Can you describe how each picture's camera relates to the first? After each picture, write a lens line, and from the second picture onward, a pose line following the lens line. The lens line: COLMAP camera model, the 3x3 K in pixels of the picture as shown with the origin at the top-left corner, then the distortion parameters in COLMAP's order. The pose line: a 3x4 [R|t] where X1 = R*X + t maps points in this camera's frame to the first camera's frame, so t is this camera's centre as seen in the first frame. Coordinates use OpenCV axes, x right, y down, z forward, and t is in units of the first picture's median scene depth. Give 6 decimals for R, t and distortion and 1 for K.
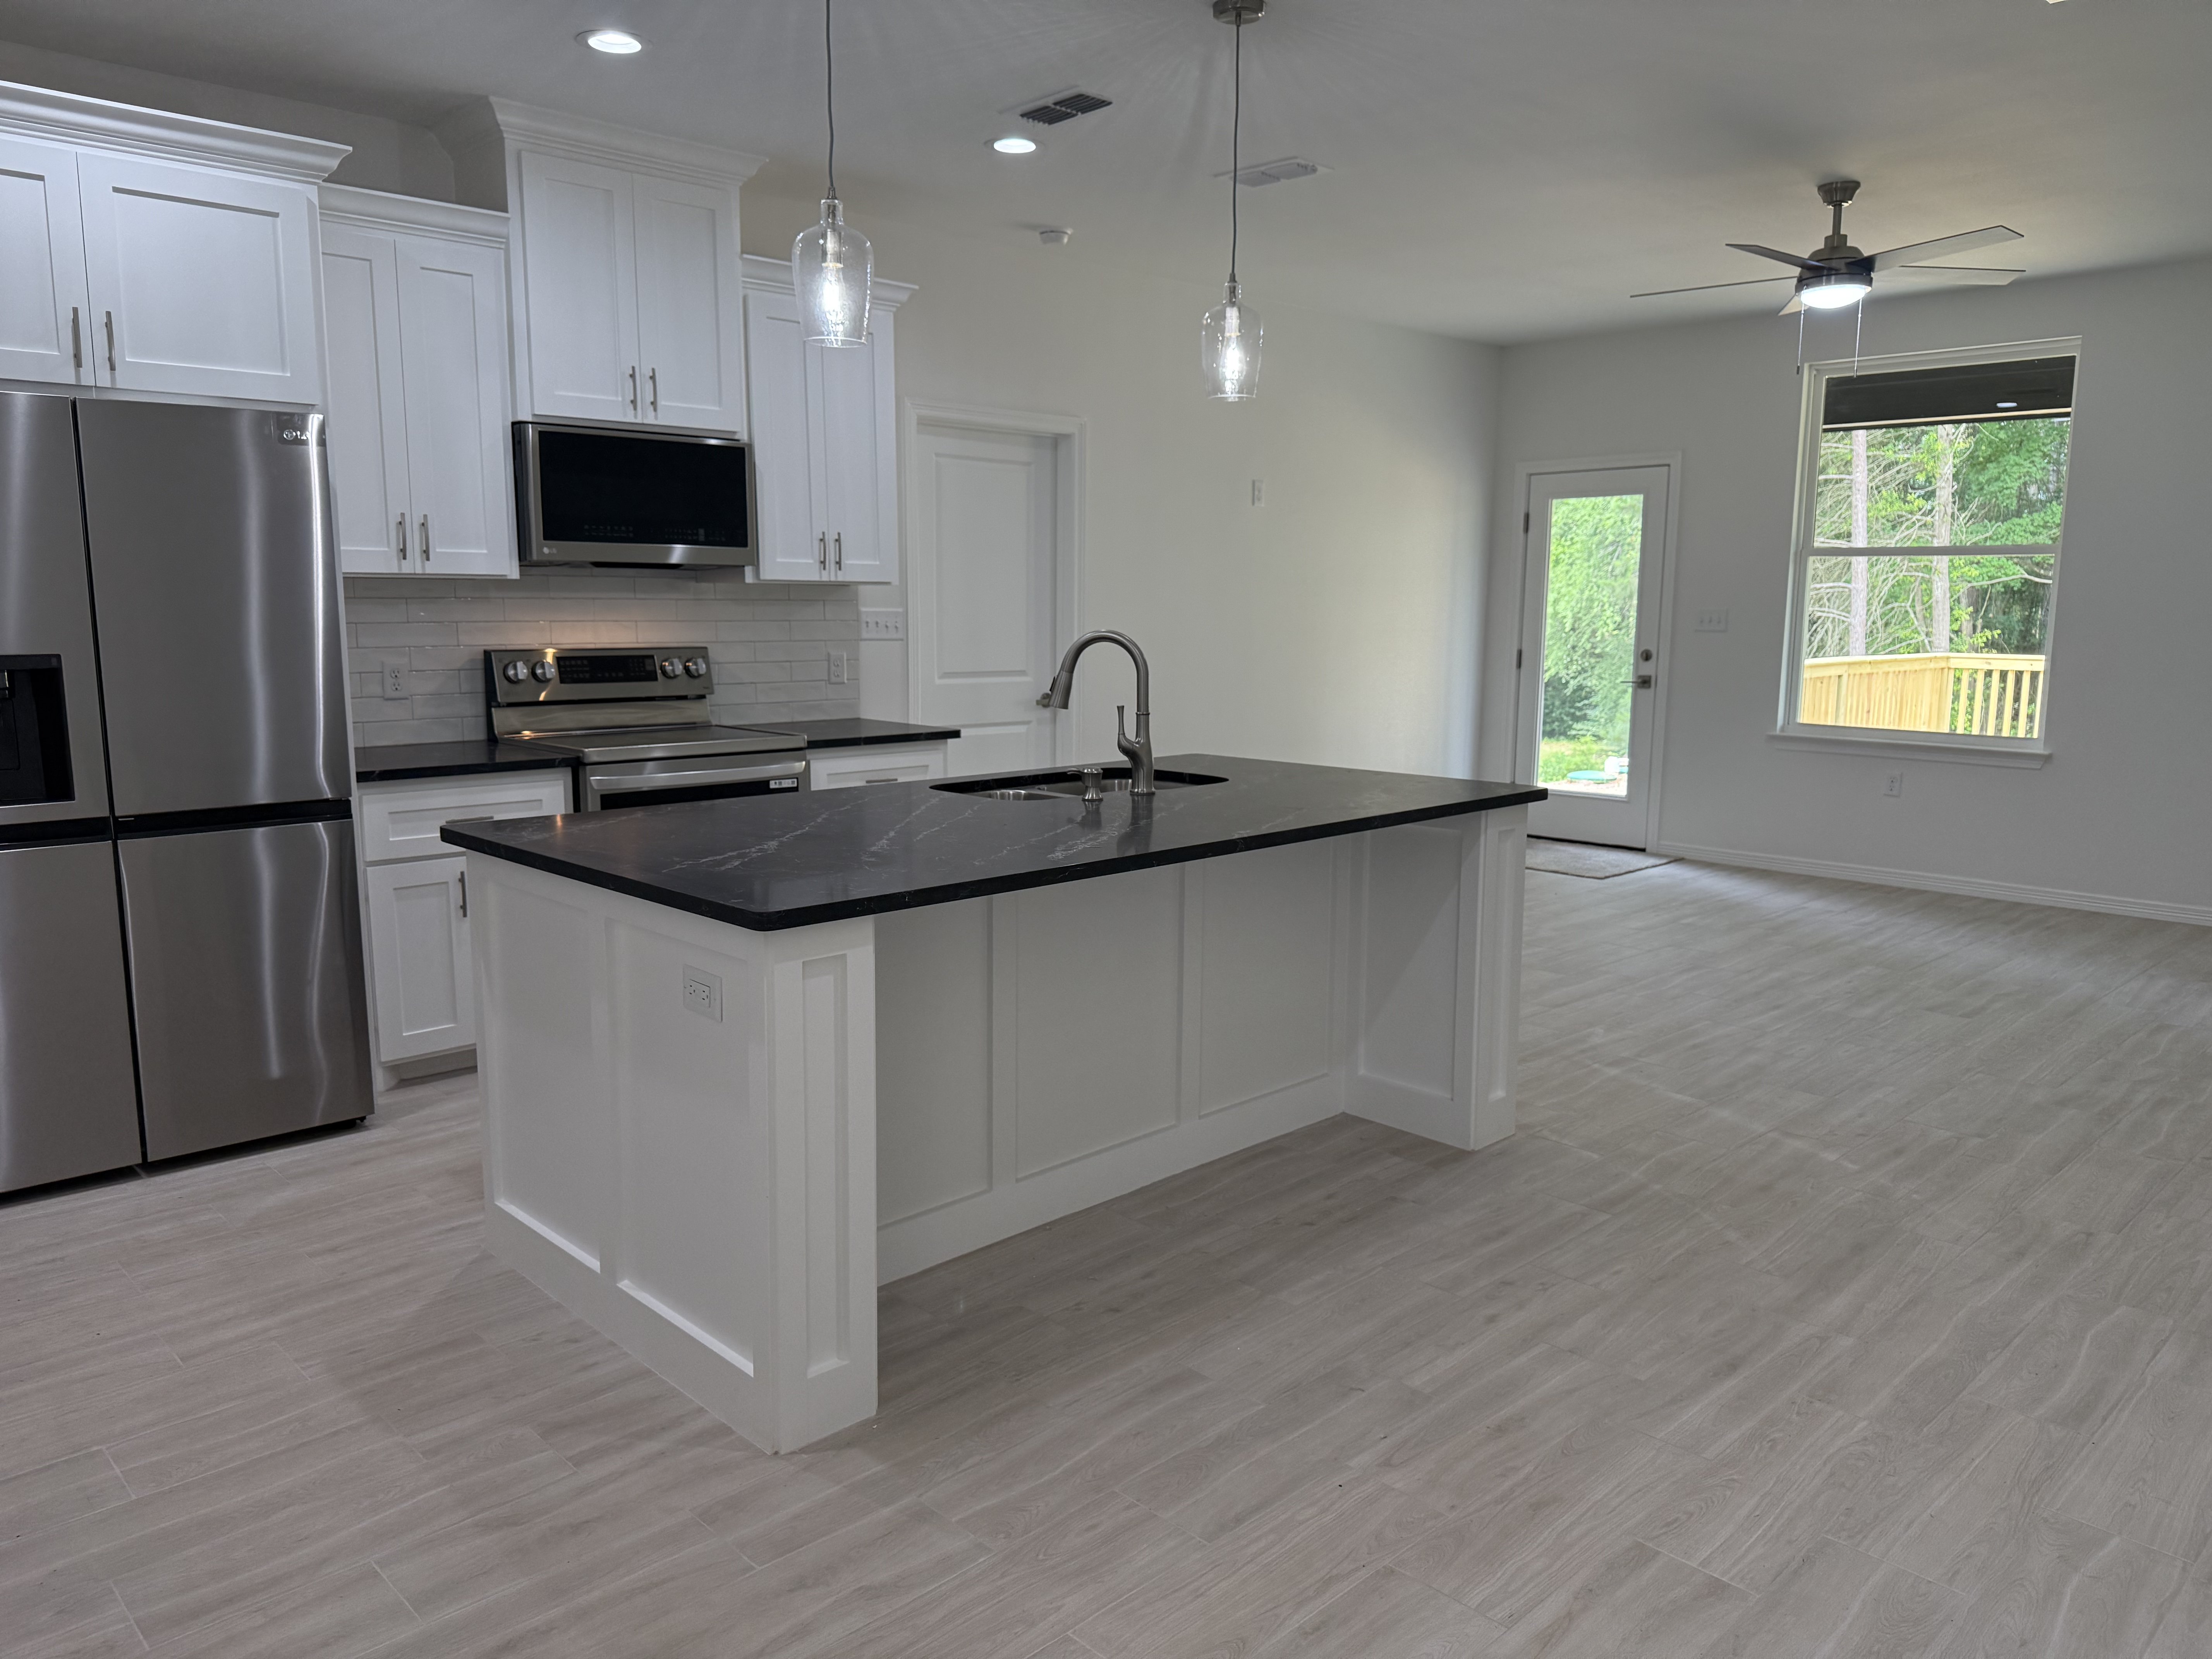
lens RADIAL K [[1550.6, 0, 1100.9], [0, 1550.6, 835.4], [0, 0, 1]] dist [0.066455, -0.084525]
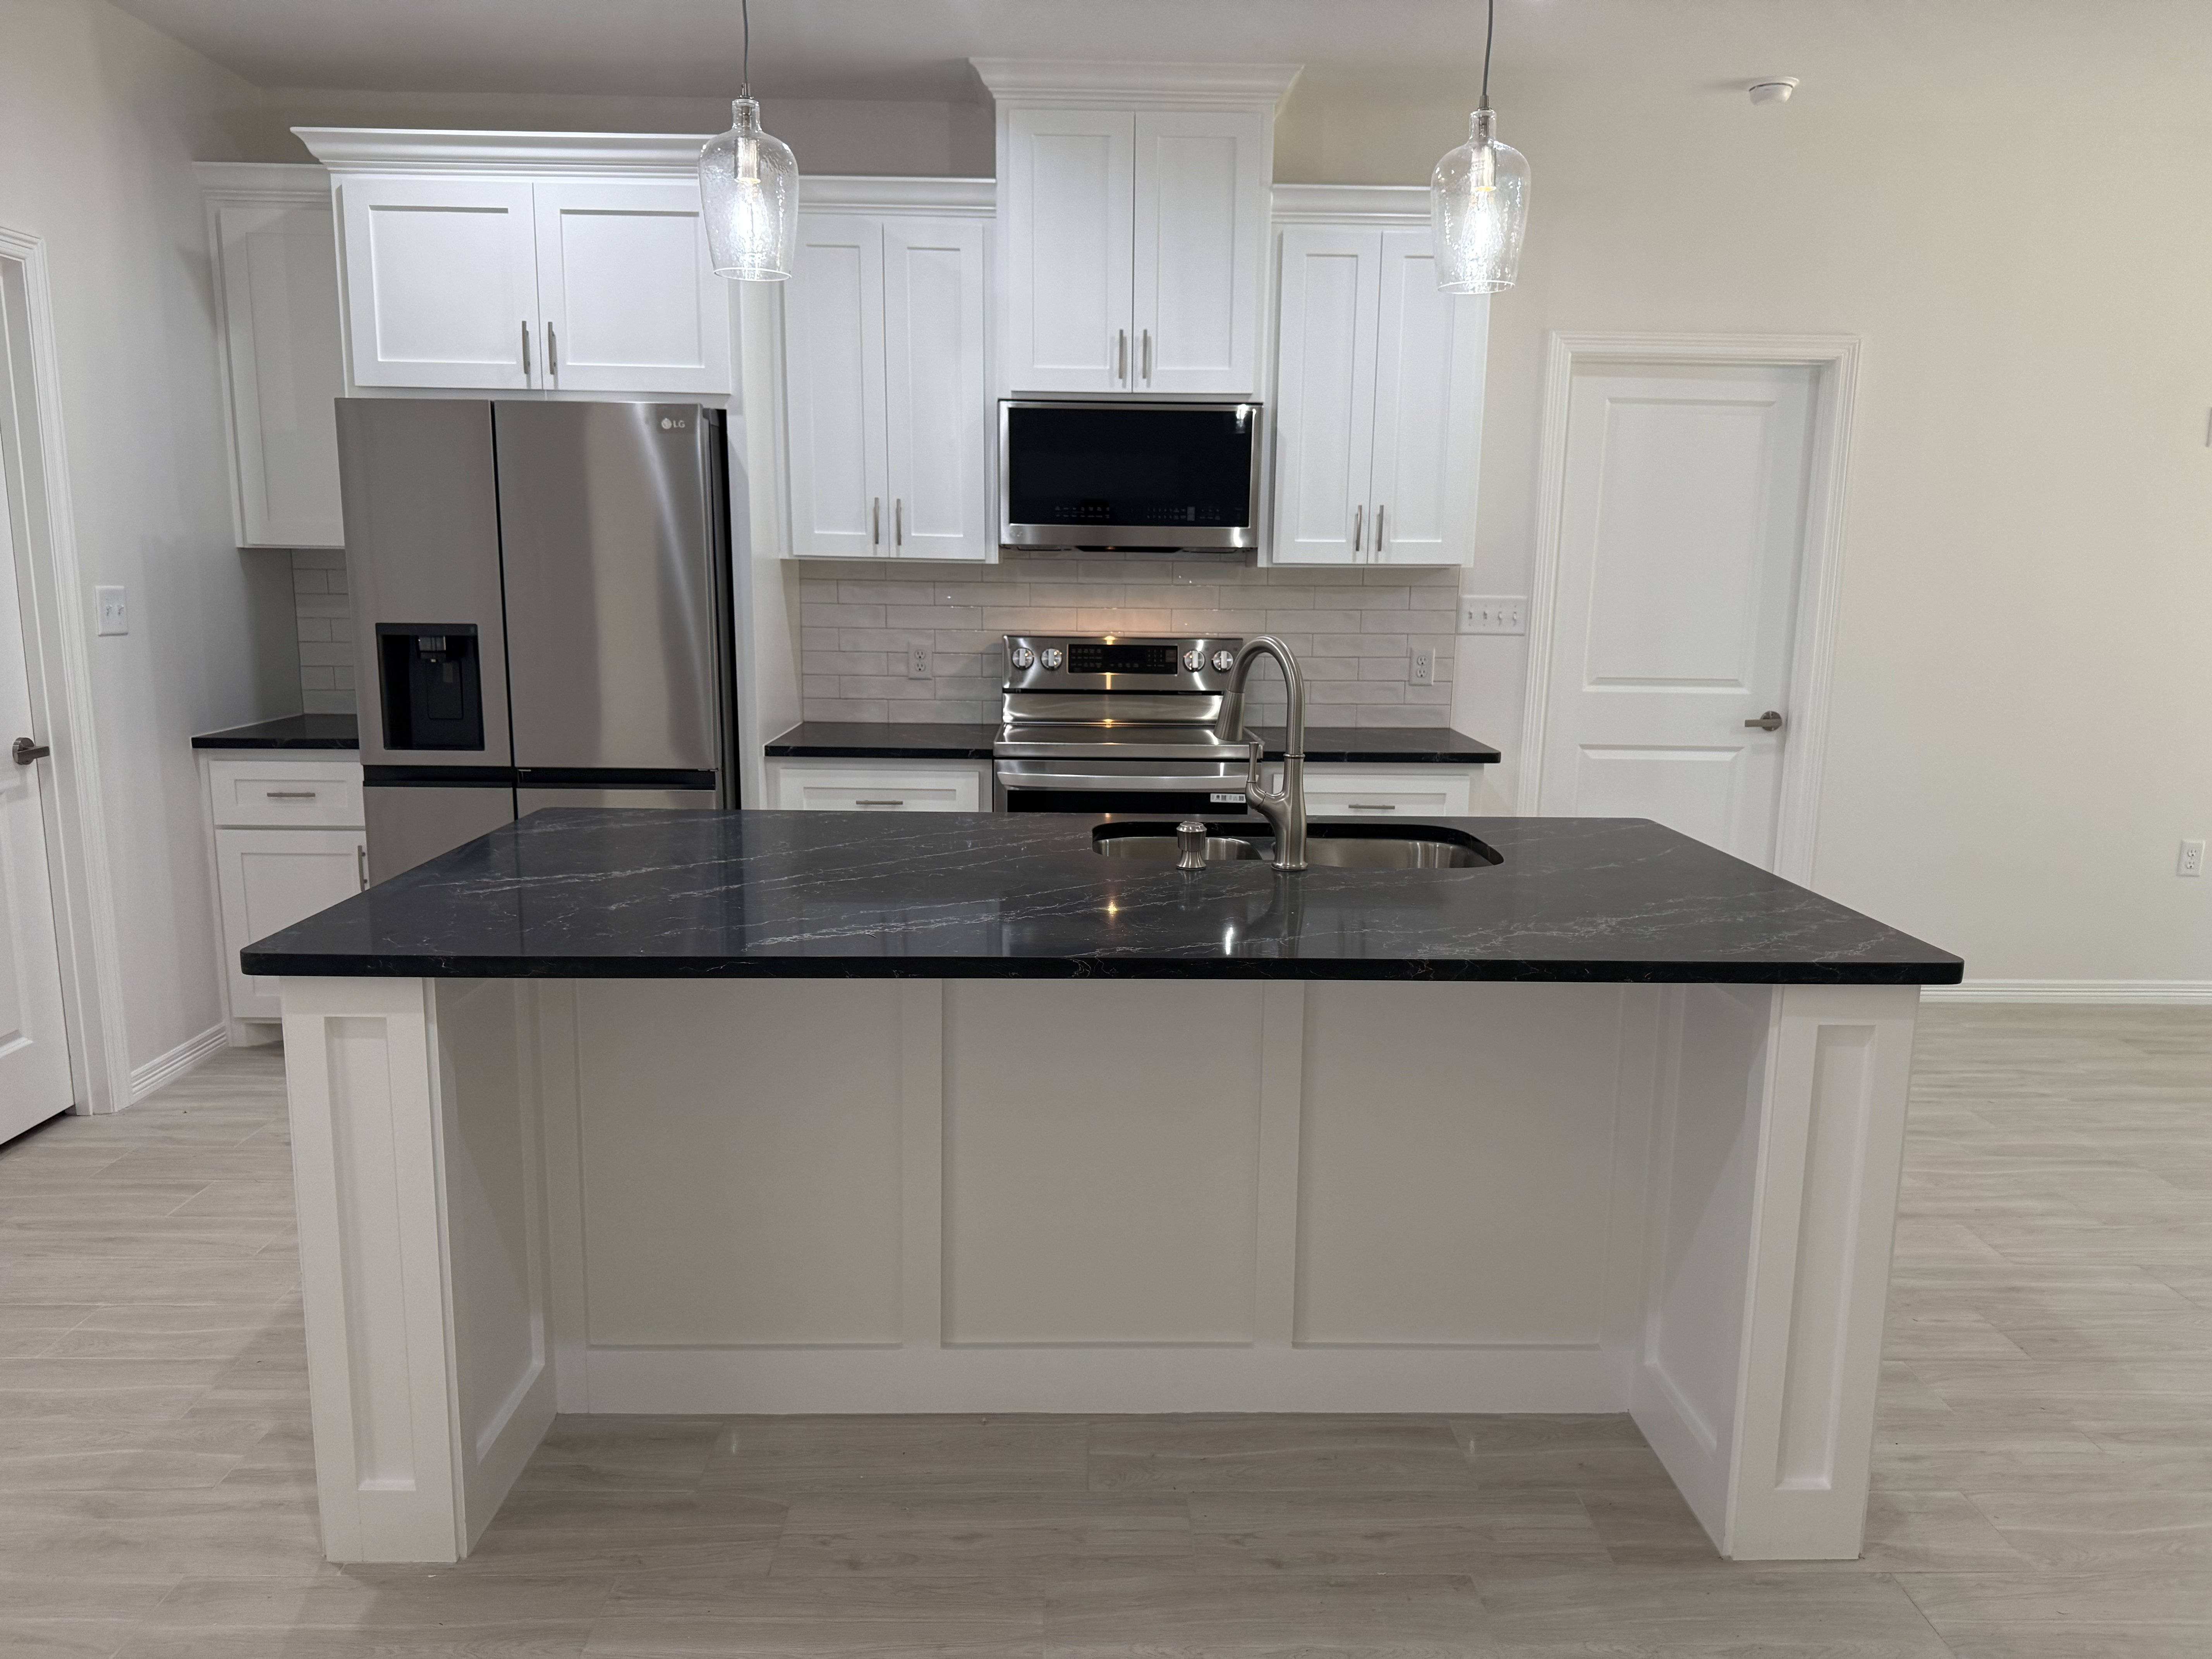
lens RADIAL K [[1542.0, 0, 1116.4], [0, 1542.0, 830.6], [0, 0, 1]] dist [0.156198, -0.266506]
pose [[0.735322, 0.120890, -0.666848, 0.380167], [-0.112979, 0.992059, 0.055265, -0.064261], [0.668234, 0.034702, 0.743141, 0.358438]]
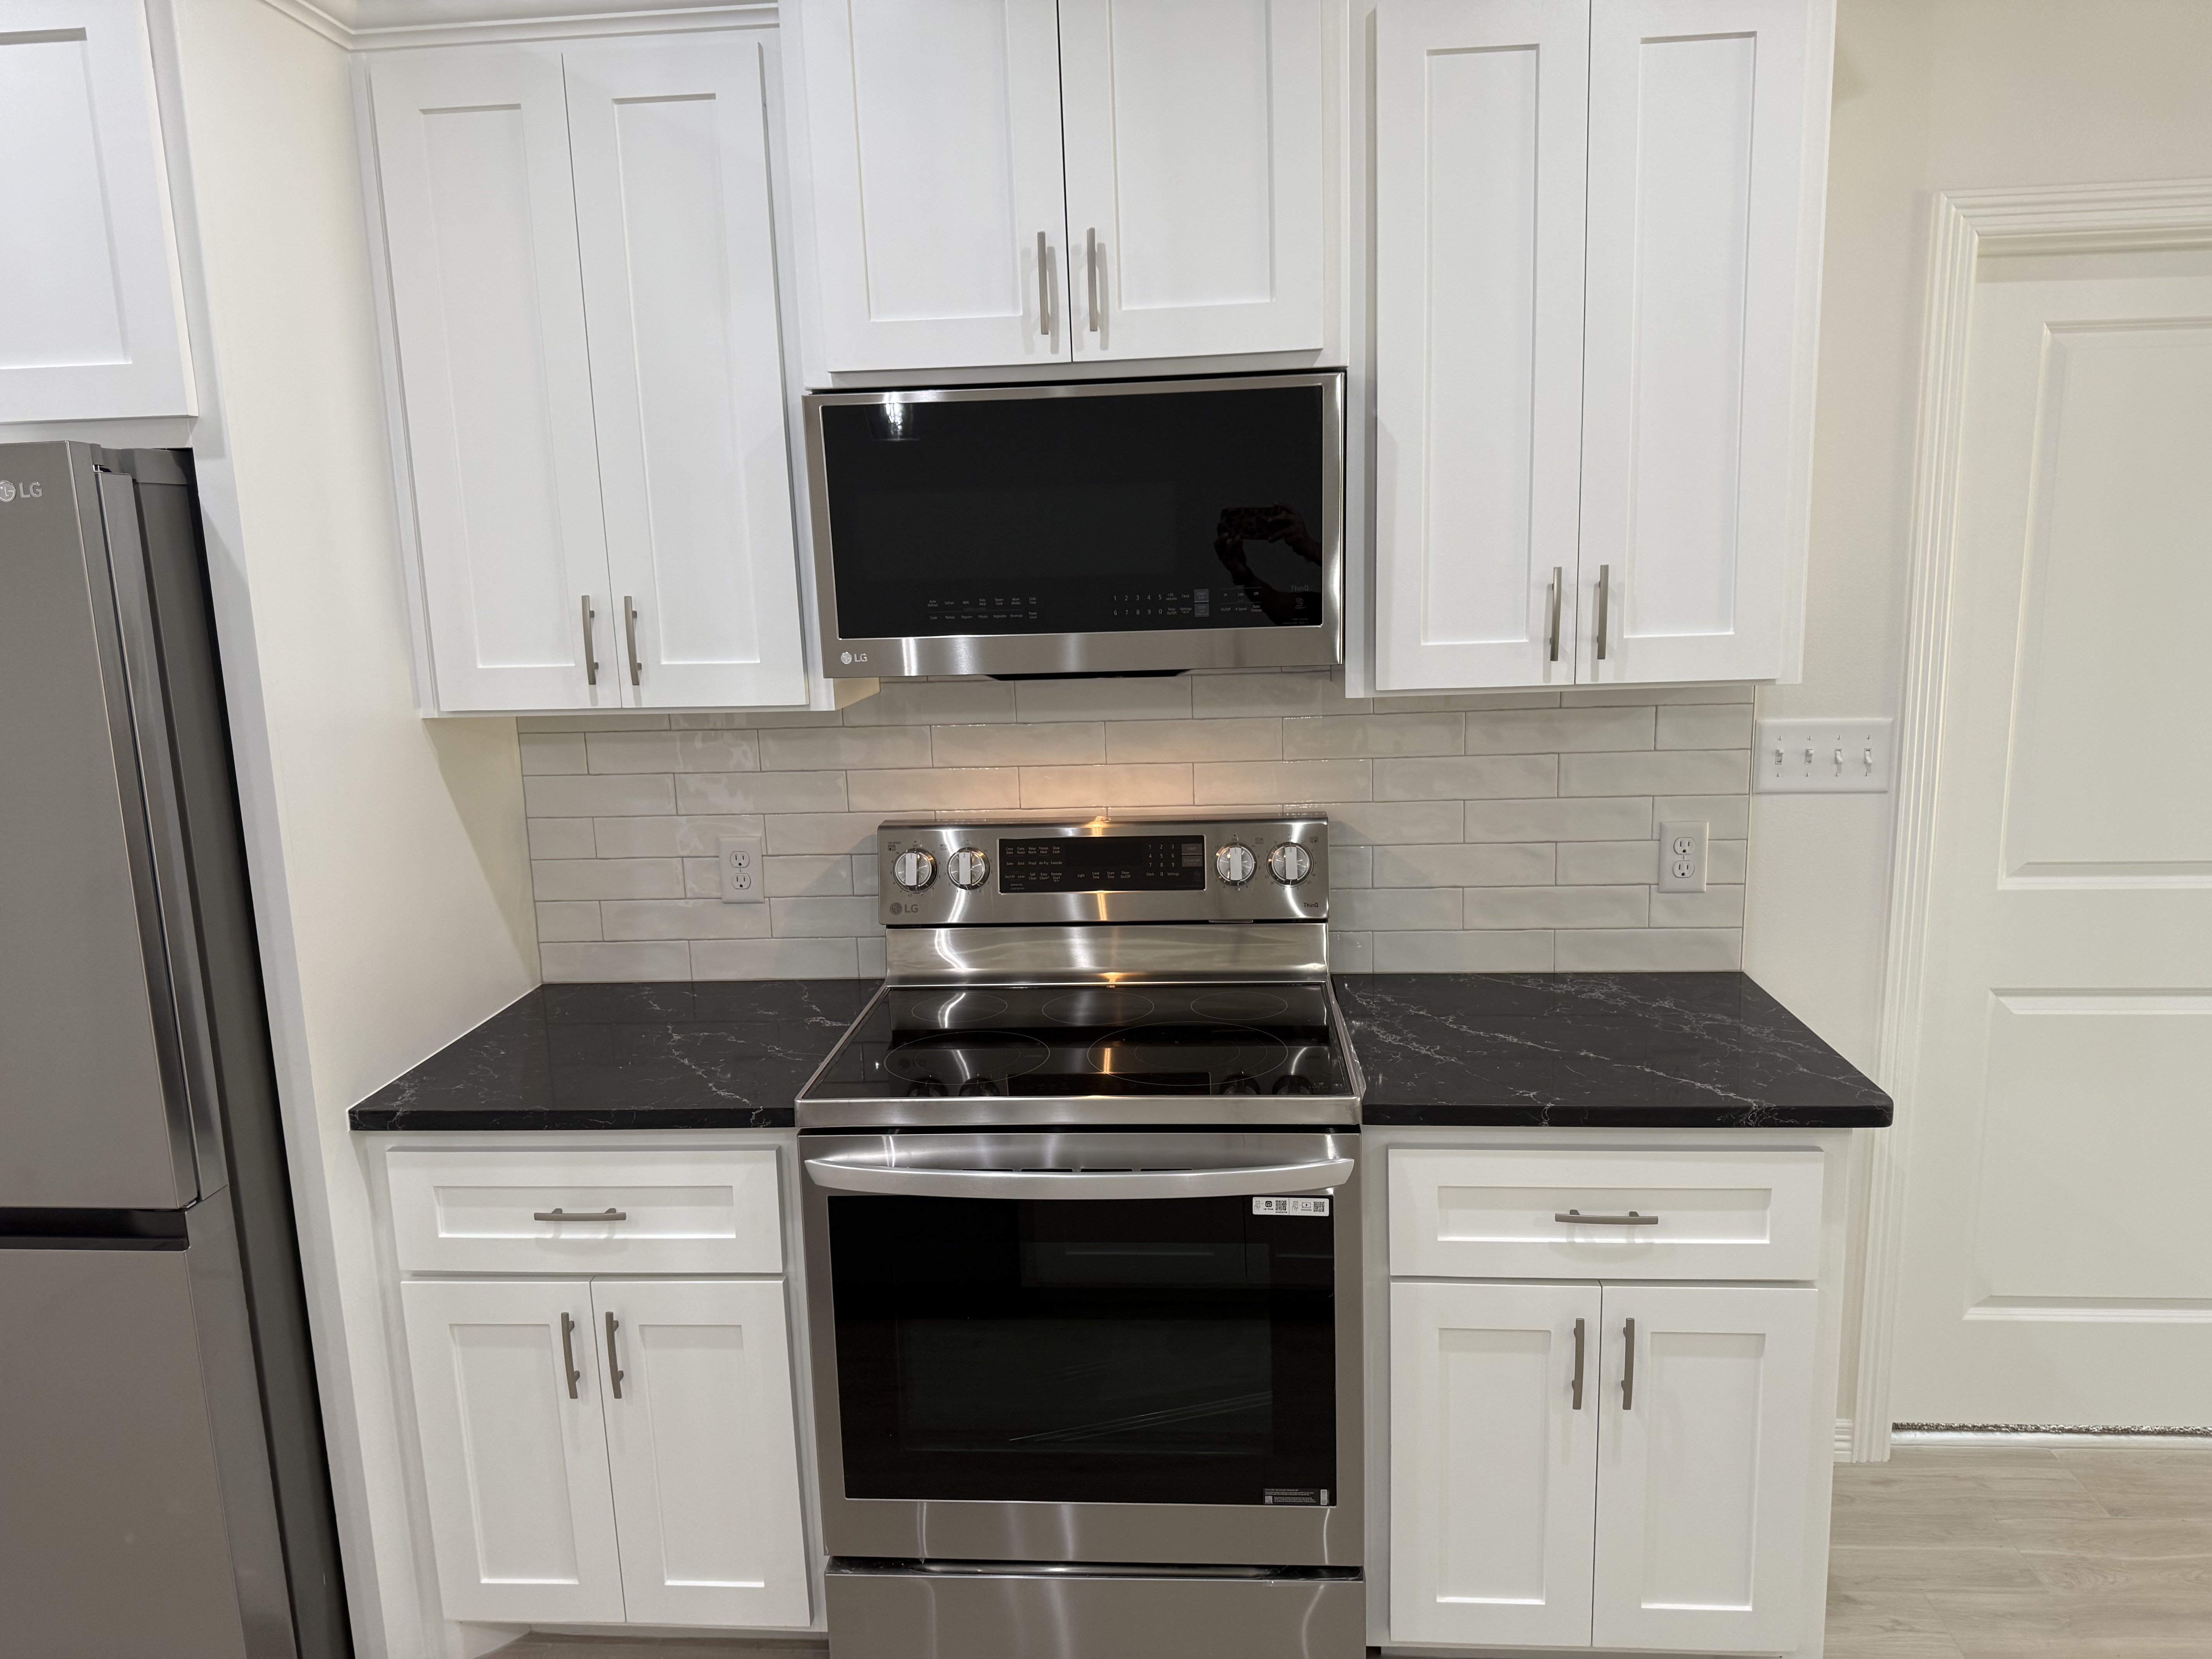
lens RADIAL K [[1550.6, 0, 1100.9], [0, 1550.6, 835.4], [0, 0, 1]] dist [0.066455, -0.084525]
pose [[0.661263, 0.108100, -0.742324, 0.064769], [-0.078505, 0.994101, 0.074833, -0.181036], [0.746035, 0.008792, 0.665849, 0.789853]]
